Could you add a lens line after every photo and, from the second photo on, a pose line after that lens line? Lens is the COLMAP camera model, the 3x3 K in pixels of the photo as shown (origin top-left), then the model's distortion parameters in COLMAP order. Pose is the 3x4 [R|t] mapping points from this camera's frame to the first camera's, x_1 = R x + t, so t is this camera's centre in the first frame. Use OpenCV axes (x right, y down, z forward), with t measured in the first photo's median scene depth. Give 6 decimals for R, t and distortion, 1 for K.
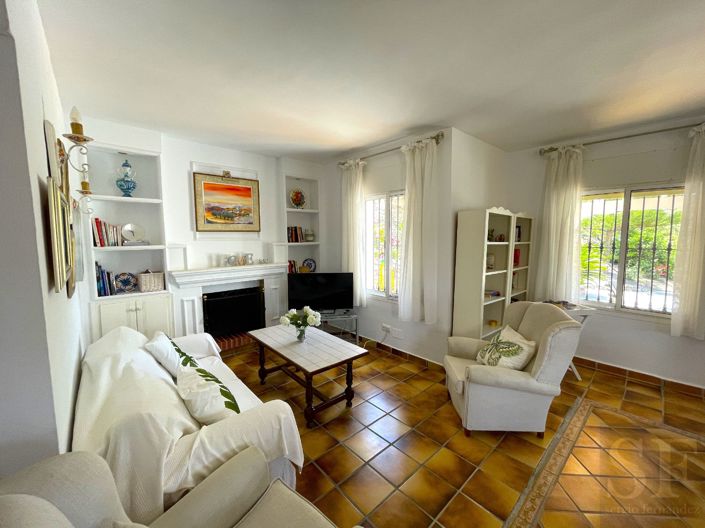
lens RADIAL K [[282.7, 0, 355.5], [0, 282.7, 262.5], [0, 0, 1]] dist [-0.001532, 0.000044]
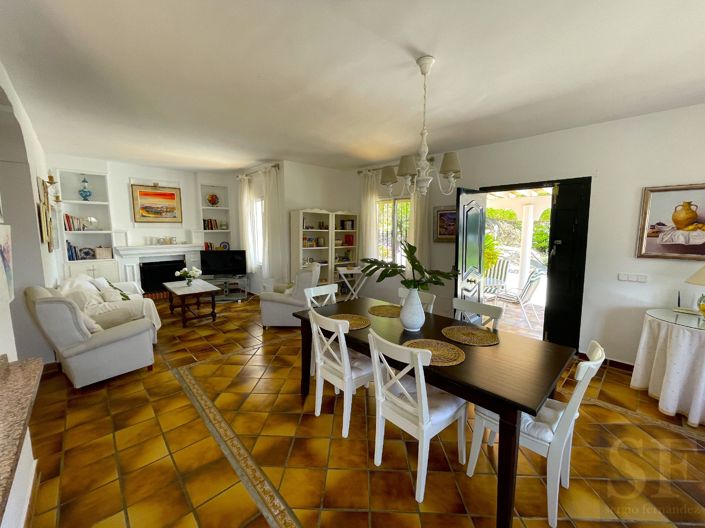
lens RADIAL K [[281.2, 0, 349.3], [0, 281.2, 260.1], [0, 0, 1]] dist [0.013259, -0.000003]
pose [[0.999911, 0.002748, 0.013038, 0.630277], [-0.003054, 0.999720, 0.023482, 0.061389], [-0.012970, -0.023520, 0.999639, -0.612275]]
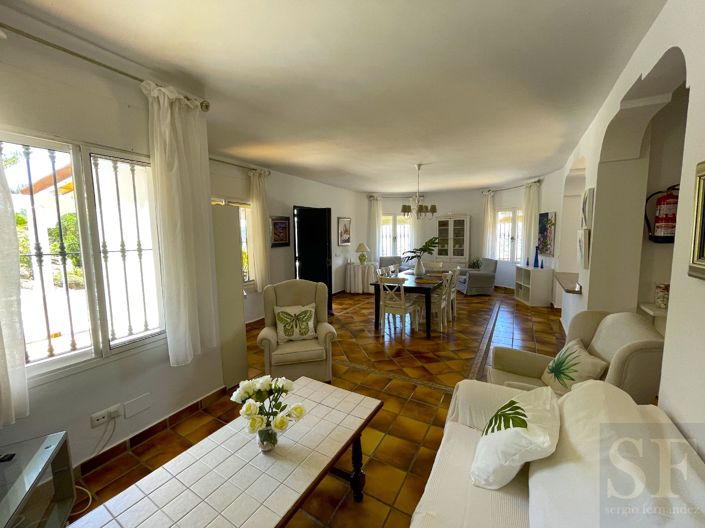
lens RADIAL K [[281.2, 0, 349.3], [0, 281.2, 260.1], [0, 0, 1]] dist [0.013259, -0.000003]
pose [[-0.273391, -0.090286, 0.957656, -0.532606], [0.097543, 0.987851, 0.120979, -0.069972], [-0.956944, 0.126487, -0.261263, 0.766795]]
